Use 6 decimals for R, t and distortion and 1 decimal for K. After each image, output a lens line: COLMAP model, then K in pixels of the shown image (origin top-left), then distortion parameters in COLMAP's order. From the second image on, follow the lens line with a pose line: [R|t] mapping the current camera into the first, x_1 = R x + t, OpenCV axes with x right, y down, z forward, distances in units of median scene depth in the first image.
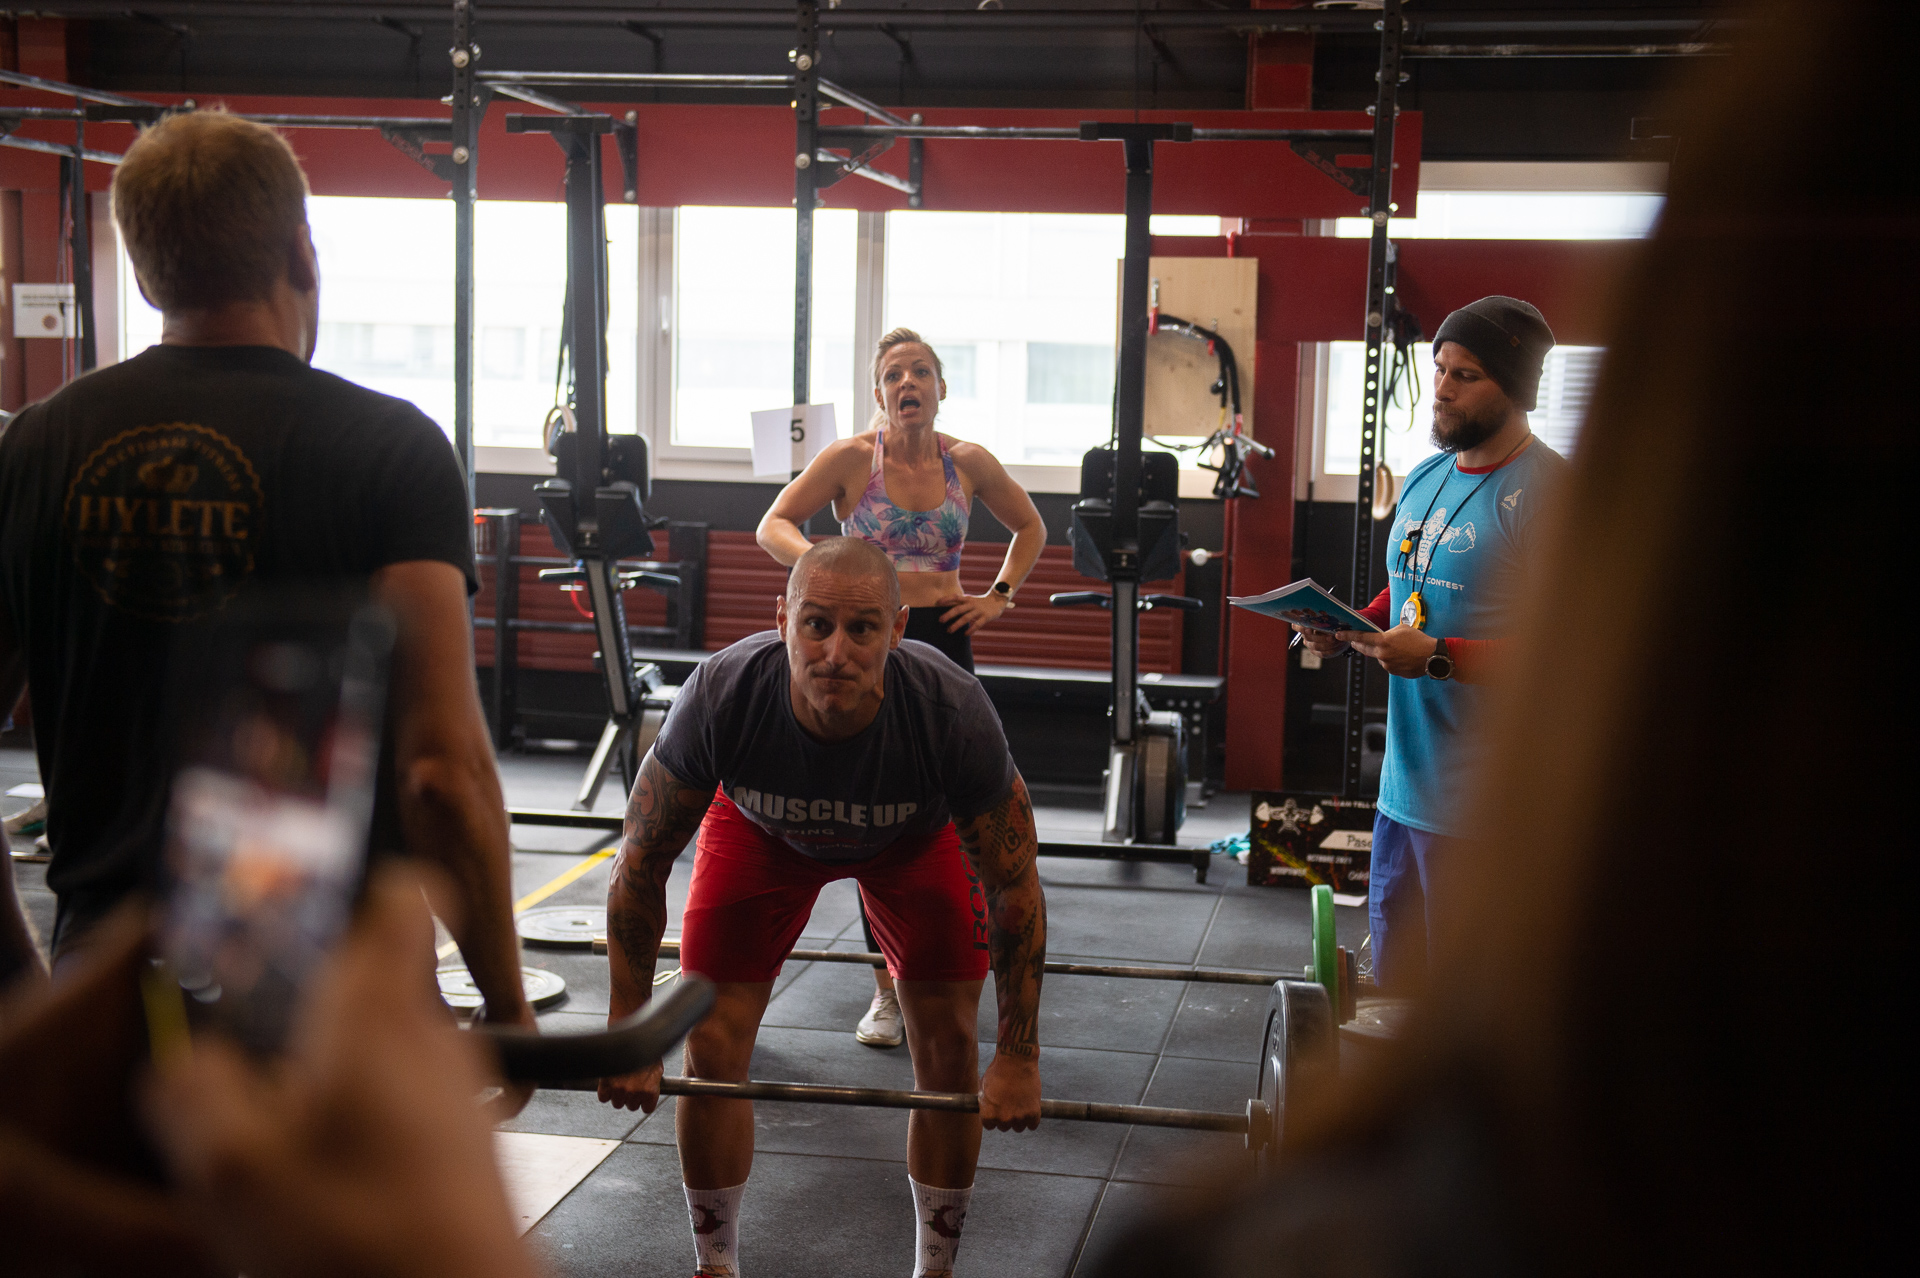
lens RADIAL K [[2644.1, 0, 961.1], [0, 2644.1, 633.7], [0, 0, 1]] dist [0.116707, 0.000000]
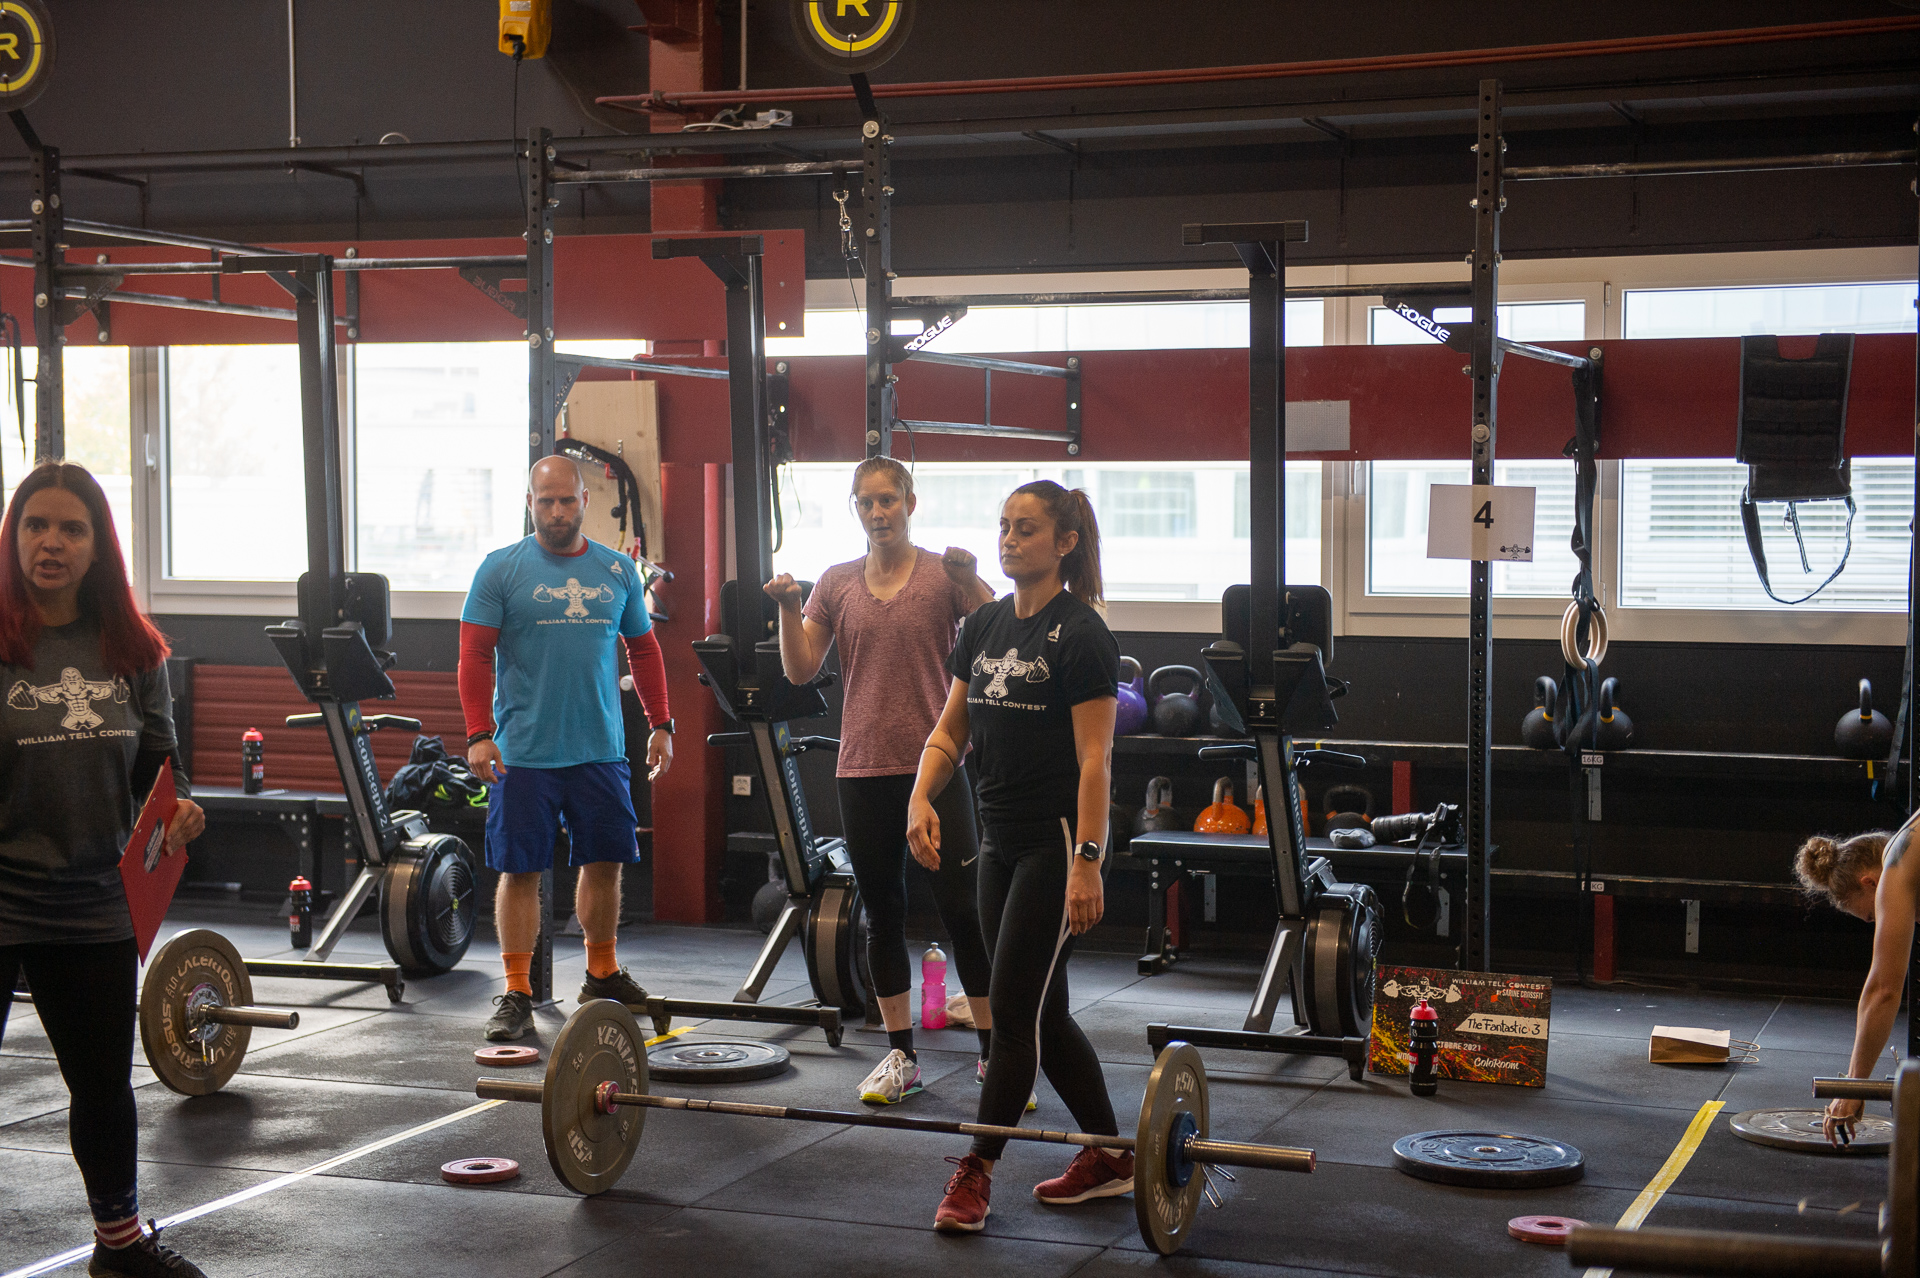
lens RADIAL K [[3069.0, 0, 951.0], [0, 3069.0, 590.9], [0, 0, 1]] dist [0.268410, 0.000000]
pose [[0.974257, -0.018302, -0.224696, 0.467006], [0.001627, 0.997244, -0.074176, 0.022150], [0.225434, 0.071901, 0.971602, -0.086220]]
